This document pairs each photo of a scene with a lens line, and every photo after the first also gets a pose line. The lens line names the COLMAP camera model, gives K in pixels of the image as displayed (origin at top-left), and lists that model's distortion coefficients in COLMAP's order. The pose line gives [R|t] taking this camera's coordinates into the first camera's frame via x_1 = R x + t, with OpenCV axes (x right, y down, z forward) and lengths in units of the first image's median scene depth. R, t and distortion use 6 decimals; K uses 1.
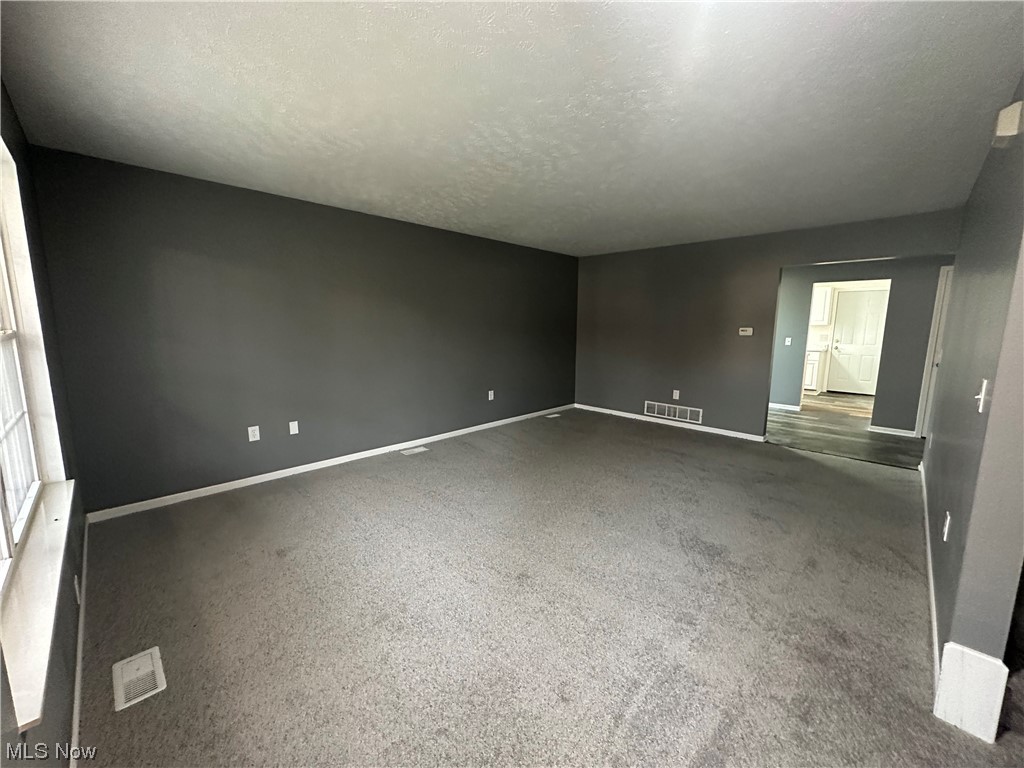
lens RADIAL K [[405.2, 0, 512.0], [0, 405.2, 384.0], [0, 0, 1]] dist [-0.001023, -0.000054]
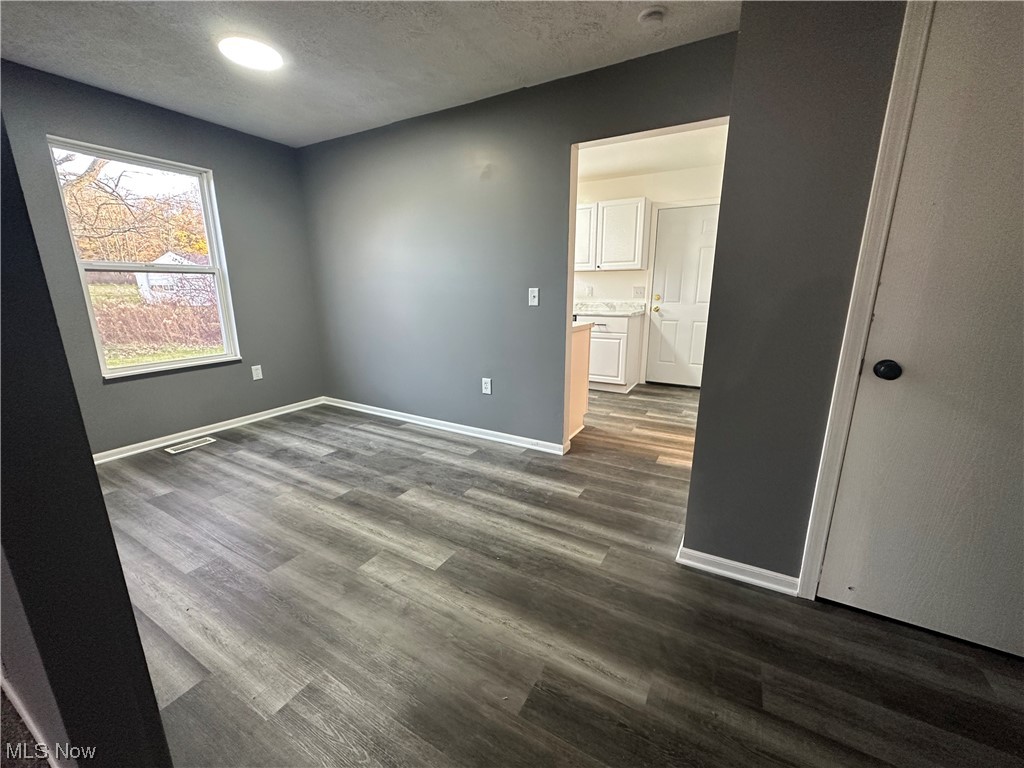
lens RADIAL K [[405.2, 0, 512.0], [0, 405.2, 384.0], [0, 0, 1]] dist [-0.001023, -0.000054]
pose [[0.967658, -0.066924, 0.243225, 0.459867], [0.047378, 0.995224, 0.085346, -0.042634], [-0.247775, -0.071062, 0.966208, 0.490778]]
